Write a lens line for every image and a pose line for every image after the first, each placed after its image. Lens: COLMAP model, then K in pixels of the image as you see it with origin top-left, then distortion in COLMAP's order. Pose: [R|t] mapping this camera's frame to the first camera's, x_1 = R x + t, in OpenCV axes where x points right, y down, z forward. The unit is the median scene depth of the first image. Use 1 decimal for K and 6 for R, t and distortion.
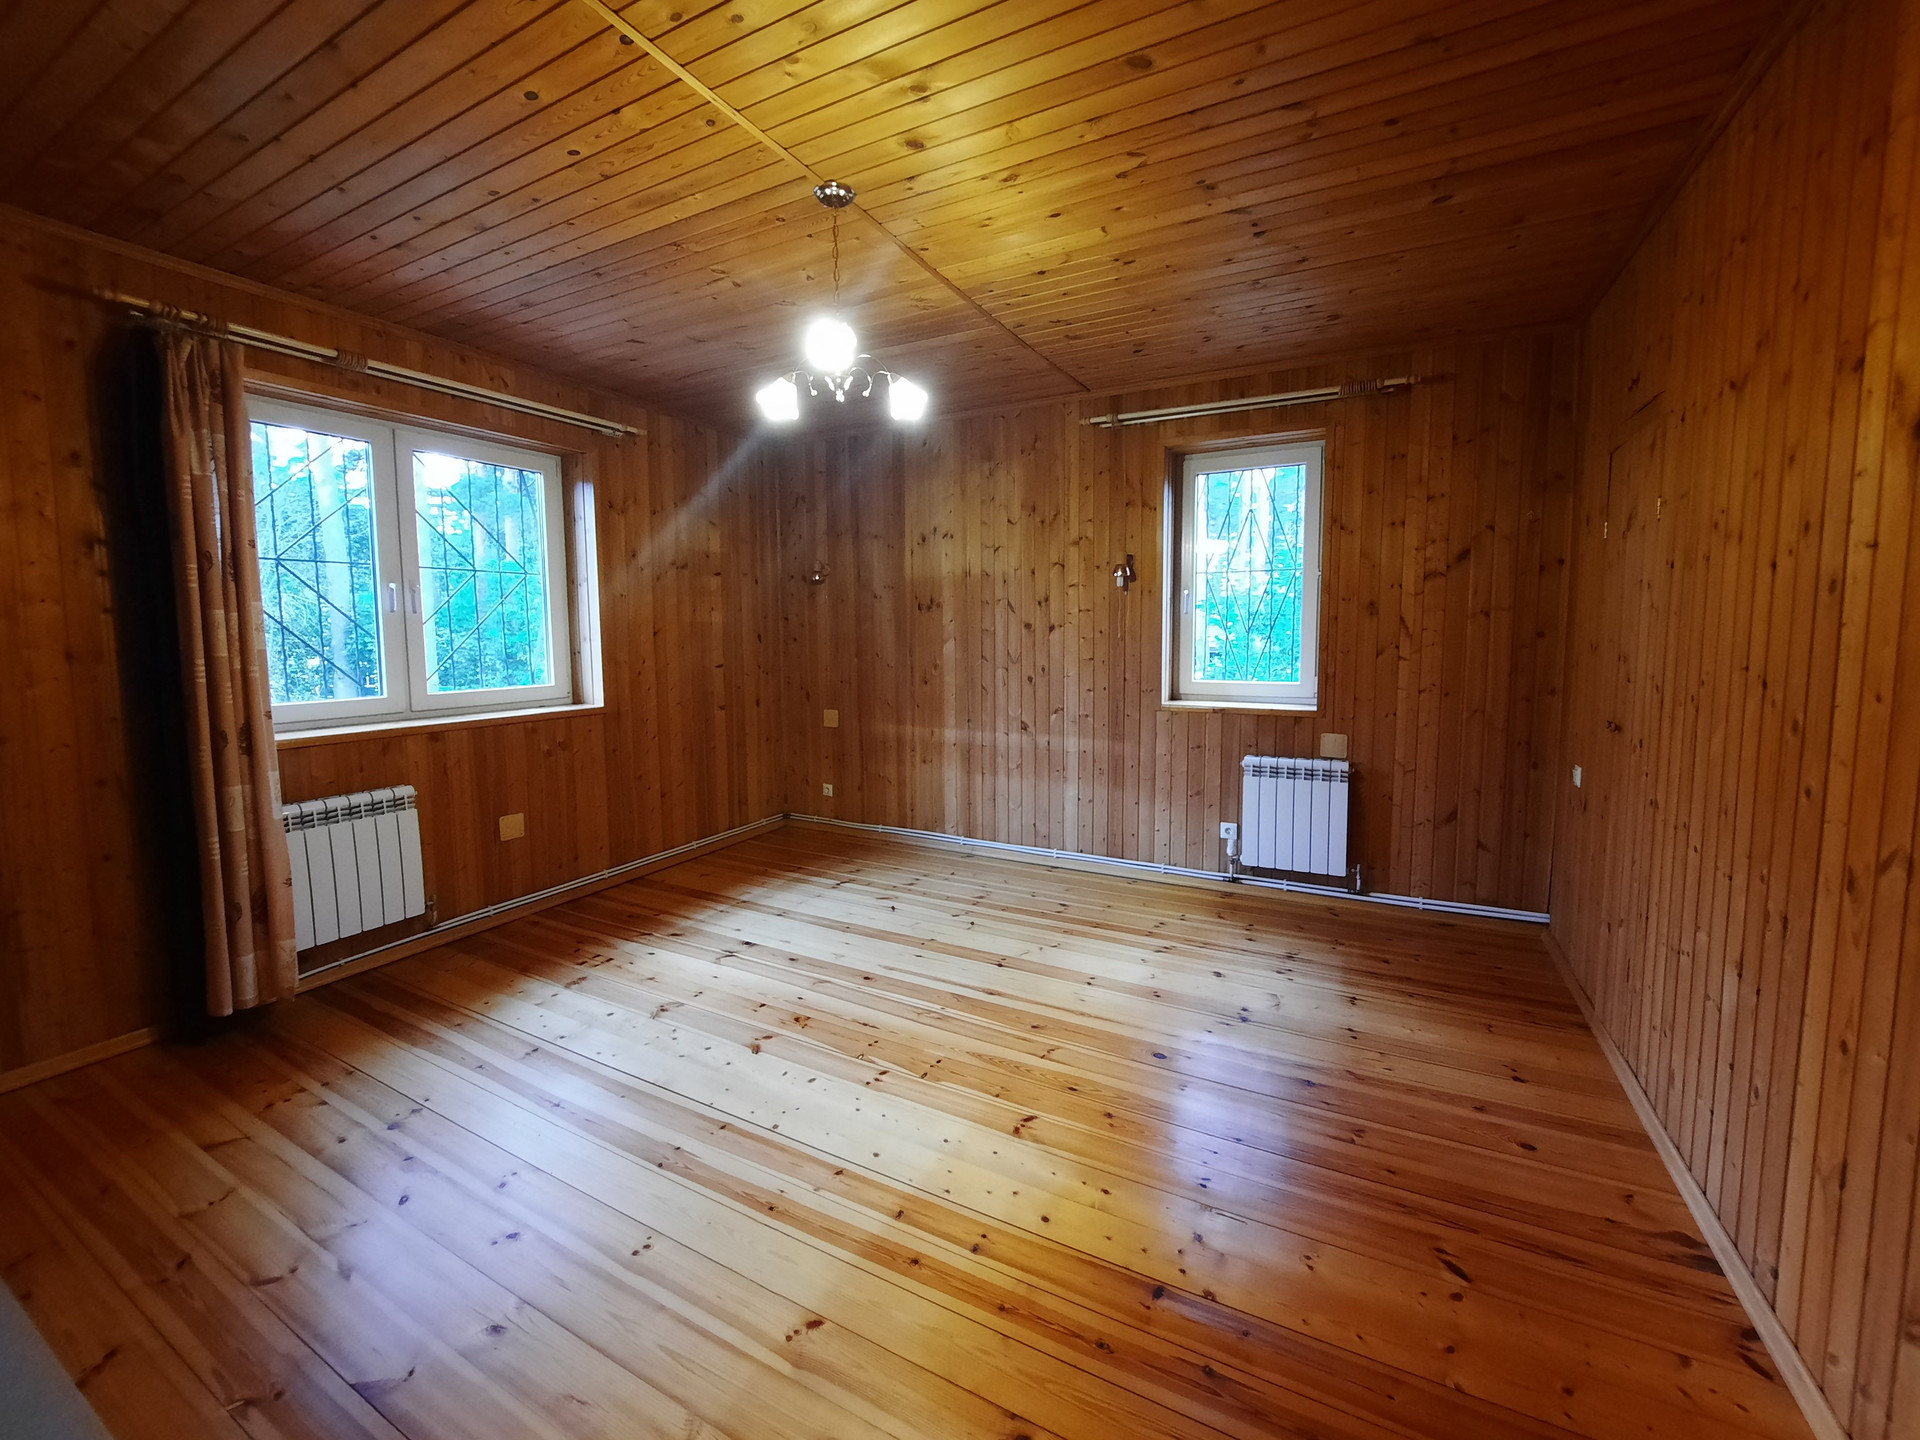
lens RADIAL K [[770.1, 0, 963.8], [0, 770.1, 704.2], [0, 0, 1]] dist [-0.017381, -0.000193]
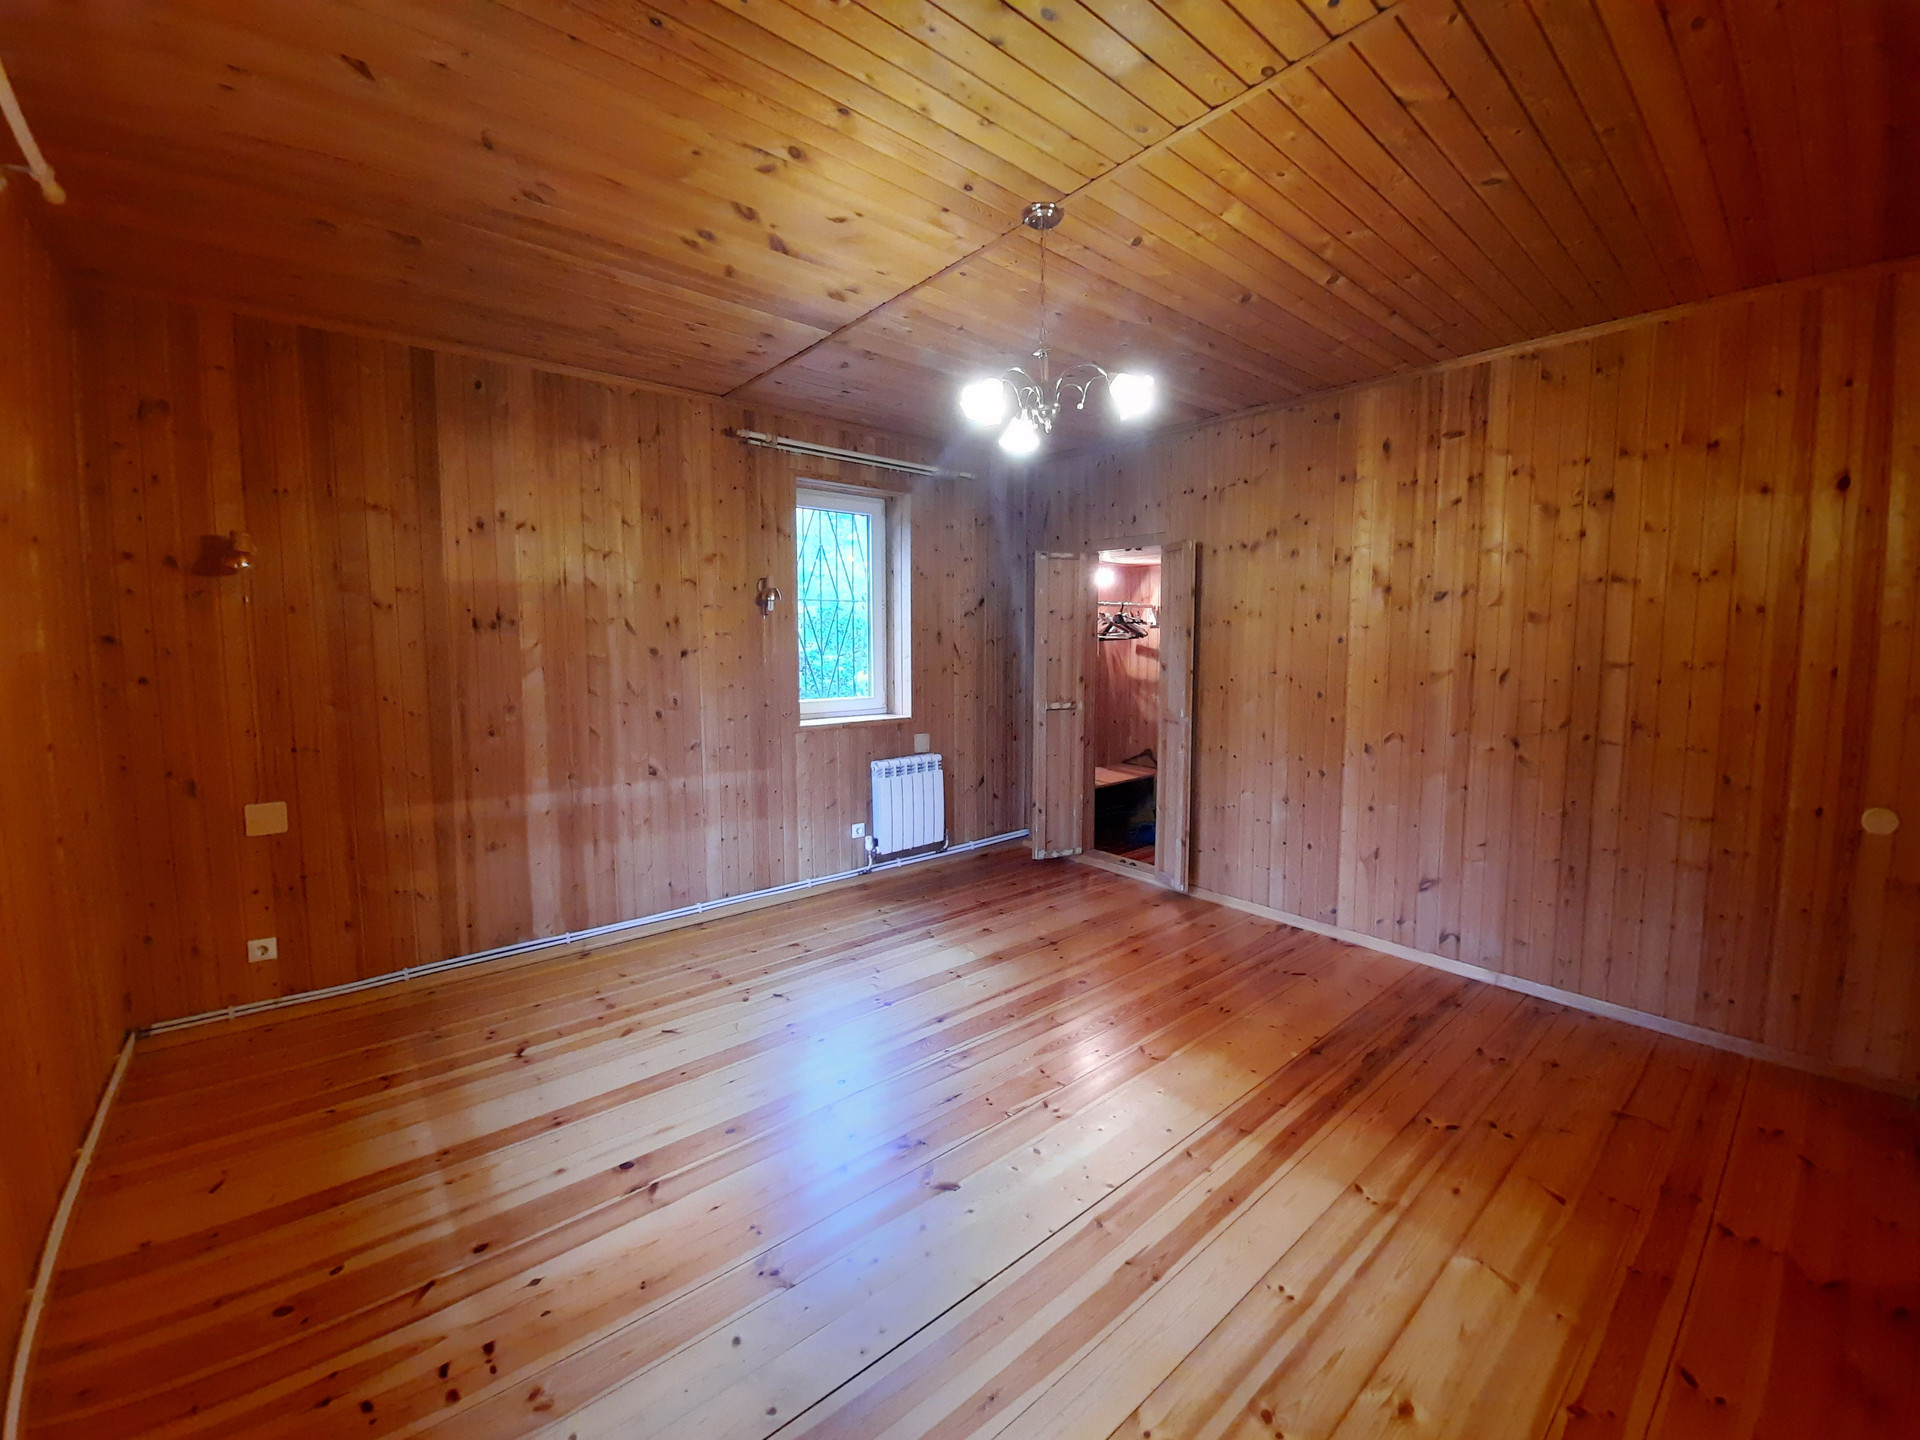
lens RADIAL K [[767.9, 0, 956.5], [0, 767.9, 711.3], [0, 0, 1]] dist [0.001615, -0.013277]
pose [[0.367955, -0.082937, 0.926138, -0.594368], [0.086348, 0.994758, 0.054776, -0.056487], [-0.925826, 0.059815, 0.373187, 0.401456]]
